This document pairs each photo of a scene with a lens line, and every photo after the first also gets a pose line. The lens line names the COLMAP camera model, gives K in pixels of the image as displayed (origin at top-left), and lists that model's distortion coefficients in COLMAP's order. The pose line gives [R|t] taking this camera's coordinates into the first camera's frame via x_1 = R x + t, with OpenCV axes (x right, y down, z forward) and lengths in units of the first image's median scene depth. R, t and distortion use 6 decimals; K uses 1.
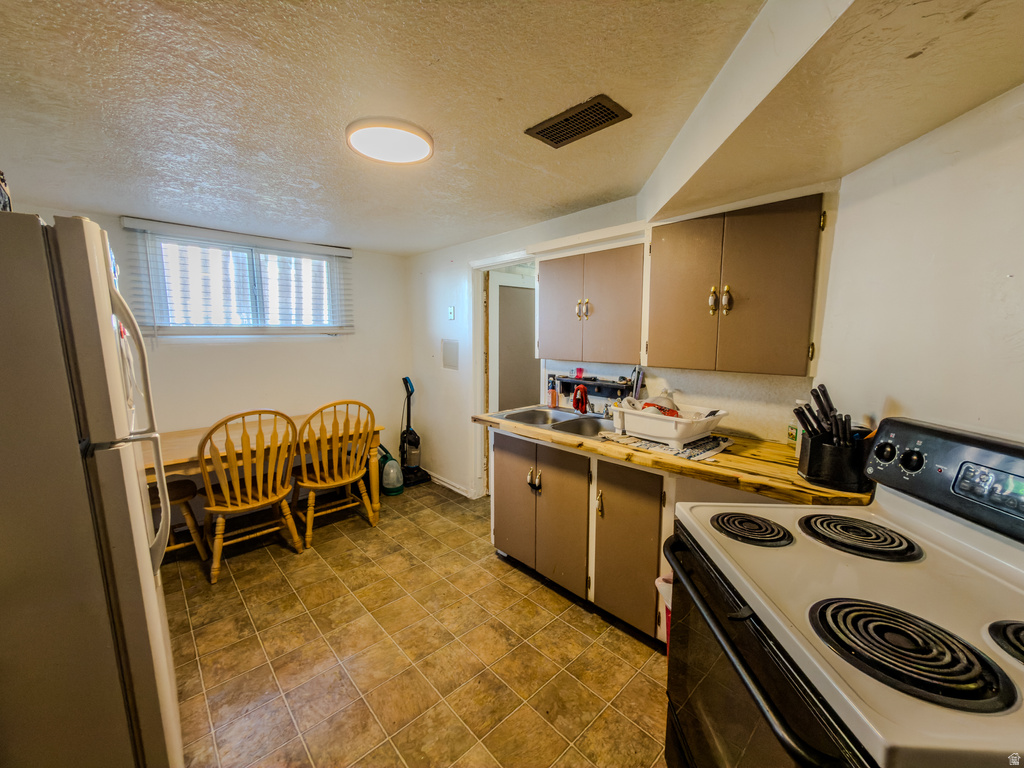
lens RADIAL K [[406.5, 0, 513.3], [0, 406.5, 387.8], [0, 0, 1]] dist [-0.001401, -0.000004]
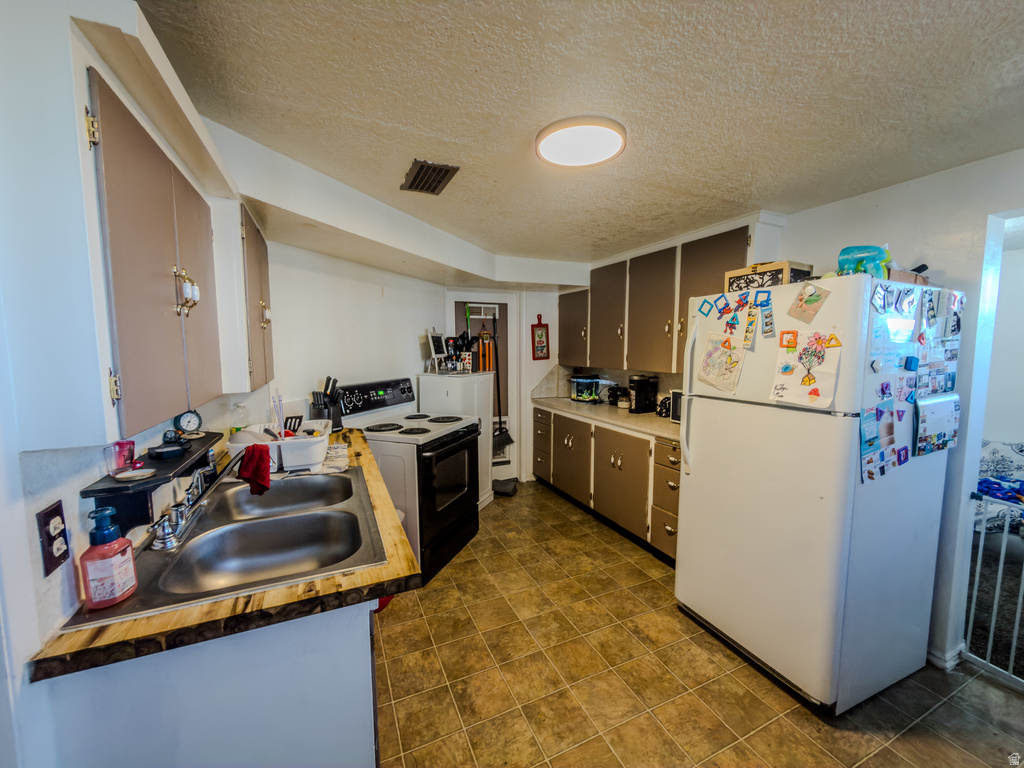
lens RADIAL K [[406.5, 0, 512.2], [0, 406.5, 387.3], [0, 0, 1]] dist [-0.001401, -0.000004]
pose [[-0.947304, -0.031979, 0.318737, -0.399922], [0.043290, 0.973097, 0.226291, -0.236045], [-0.317399, 0.228165, -0.920434, 1.749381]]
